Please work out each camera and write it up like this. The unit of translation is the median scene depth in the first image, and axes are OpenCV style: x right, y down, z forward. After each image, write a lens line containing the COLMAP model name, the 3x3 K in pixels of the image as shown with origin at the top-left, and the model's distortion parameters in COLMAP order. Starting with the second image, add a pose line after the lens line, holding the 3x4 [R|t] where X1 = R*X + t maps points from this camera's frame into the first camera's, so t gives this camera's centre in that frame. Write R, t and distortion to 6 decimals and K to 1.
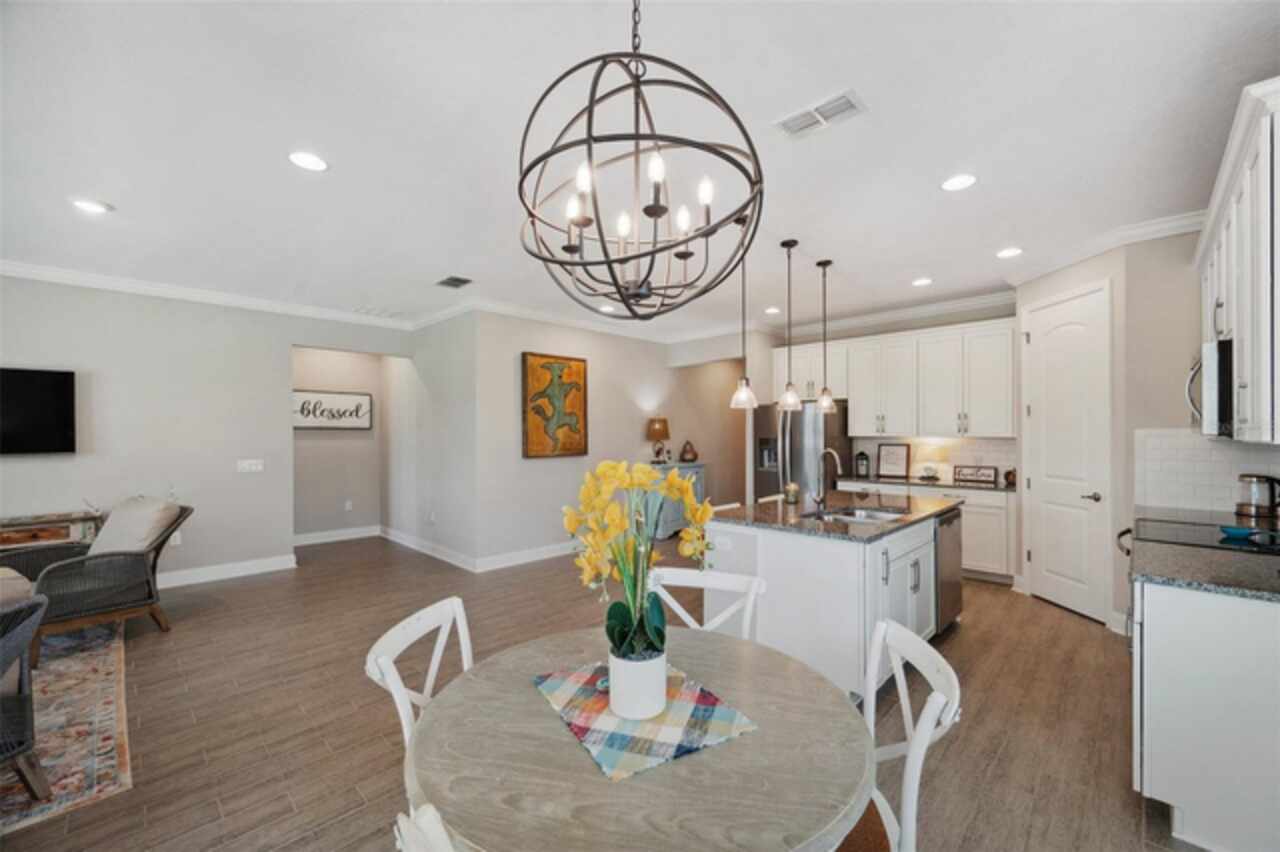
lens RADIAL K [[516.3, 0, 638.1], [0, 516.3, 430.0], [0, 0, 1]] dist [-0.000730, 0.000001]
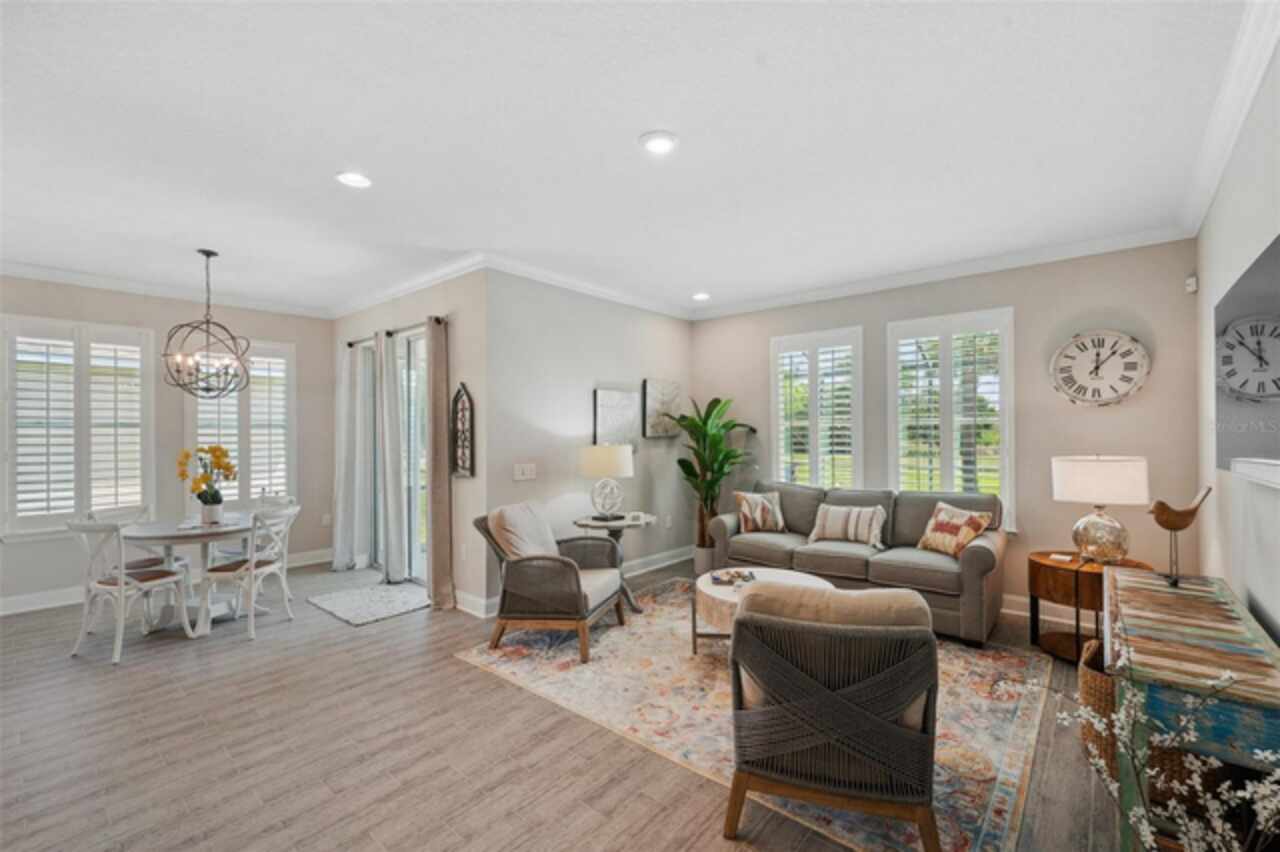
lens RADIAL K [[555.3, 0, 650.5], [0, 555.3, 428.8], [0, 0, 1]] dist [0.024197, 0.000066]
pose [[-0.997104, 0.007897, -0.075637, -0.545493], [0.008768, 0.999899, -0.011202, 0.008421], [0.075541, -0.011832, -0.997073, 1.037224]]
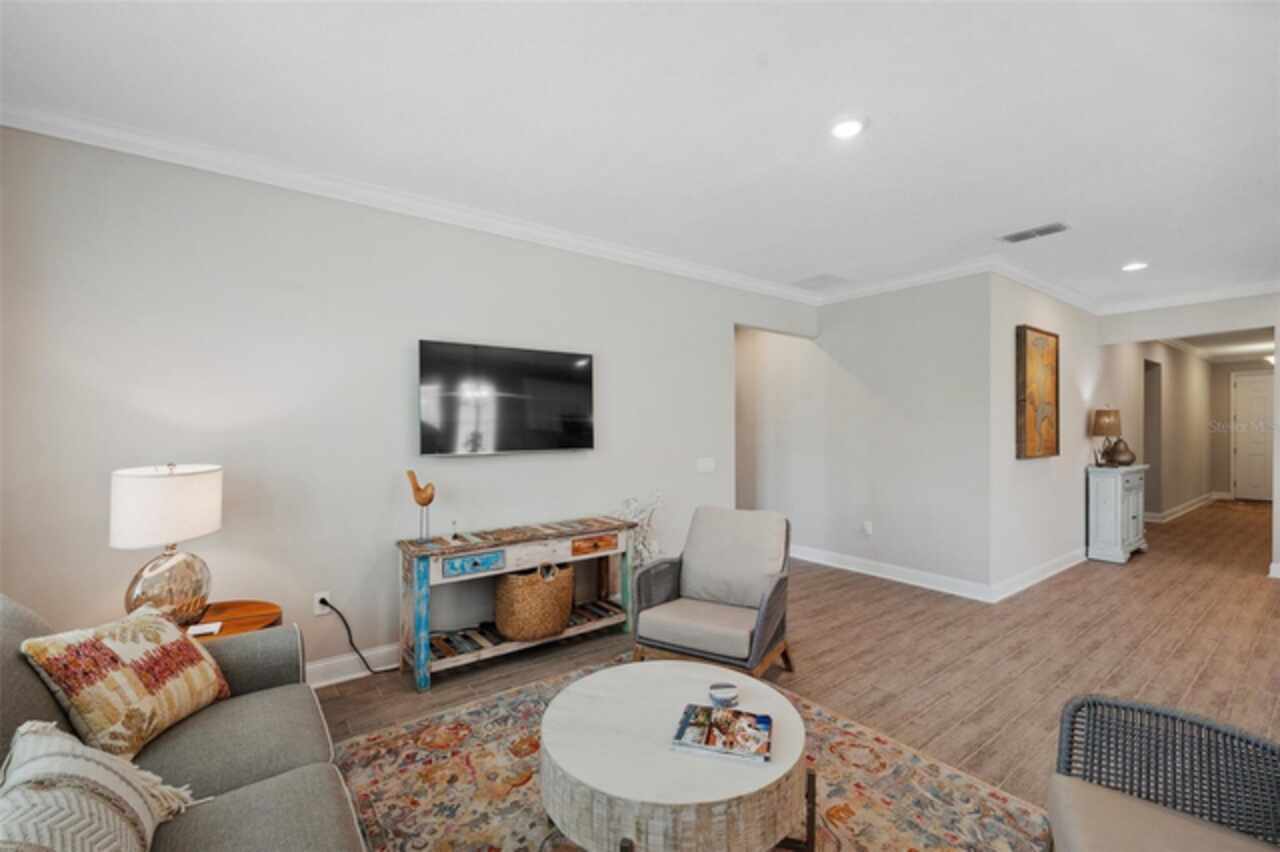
lens RADIAL K [[532.7, 0, 647.5], [0, 532.7, 428.9], [0, 0, 1]] dist [-0.000064, -0.000080]
pose [[0.989275, 0.005507, -0.145959, -0.690705], [-0.004287, 0.999953, 0.008675, 0.003273], [0.146000, -0.007956, 0.989253, 0.103055]]
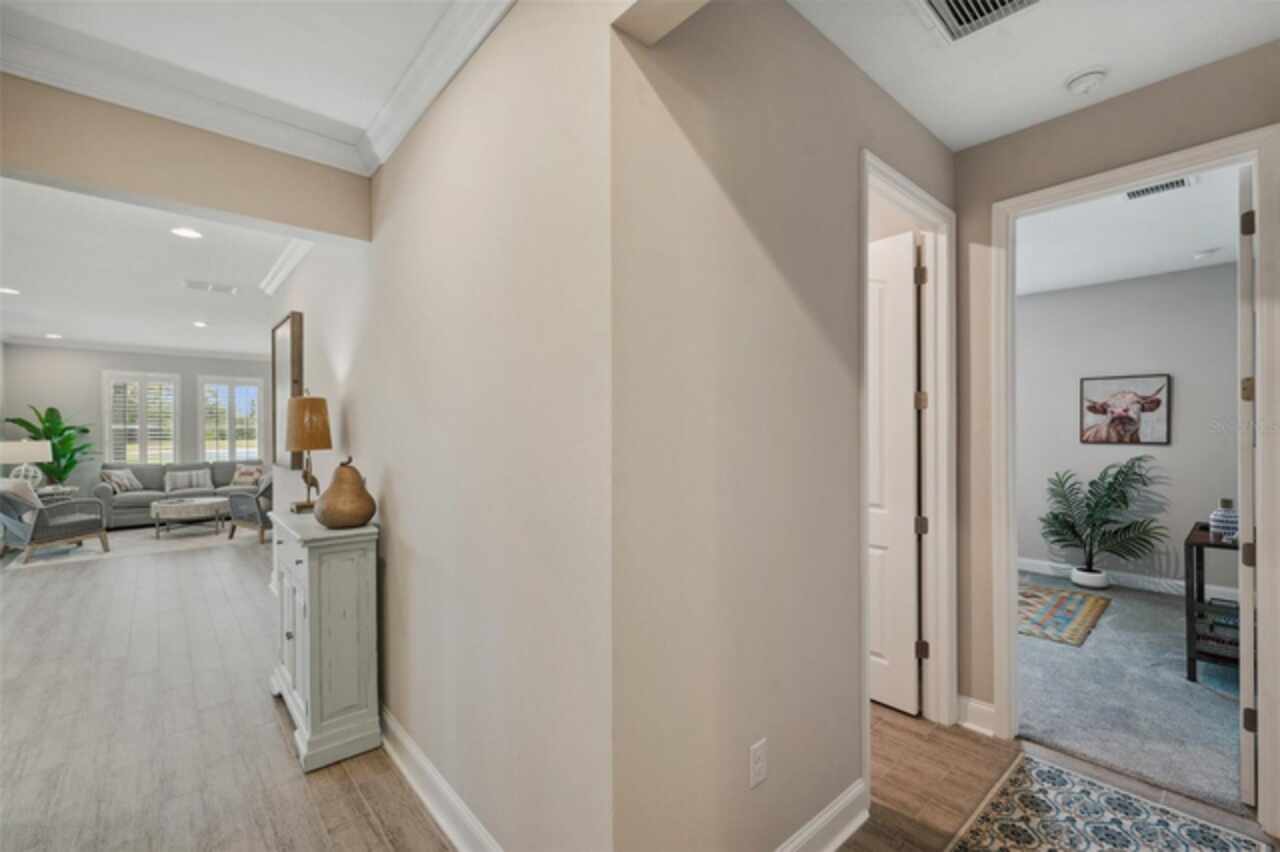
lens RADIAL K [[544.0, 0, 635.1], [0, 544.0, 431.7], [0, 0, 1]] dist [0.001685, 0.000583]
pose [[-0.072626, 0.007439, -0.997331, 0.551075], [0.010896, 0.999918, 0.006665, 0.007882], [0.997300, -0.010383, -0.072701, 1.619742]]
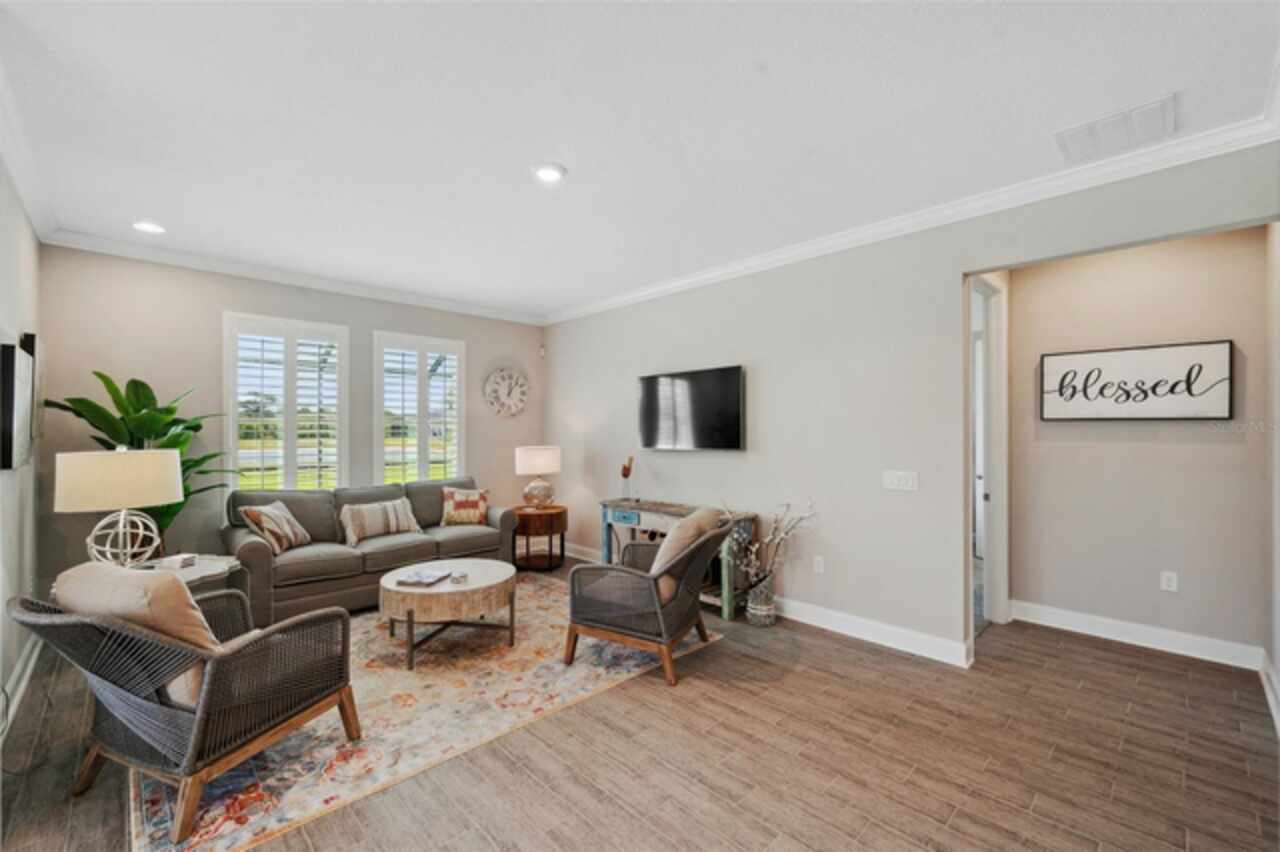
lens RADIAL K [[532.7, 0, 647.5], [0, 532.7, 428.9], [0, 0, 1]] dist [-0.000064, -0.000080]
pose [[-0.008296, 0.000162, -0.999966, -0.082305], [0.004398, 0.999990, 0.000125, 0.004659], [0.999956, -0.004397, -0.008296, 0.662445]]
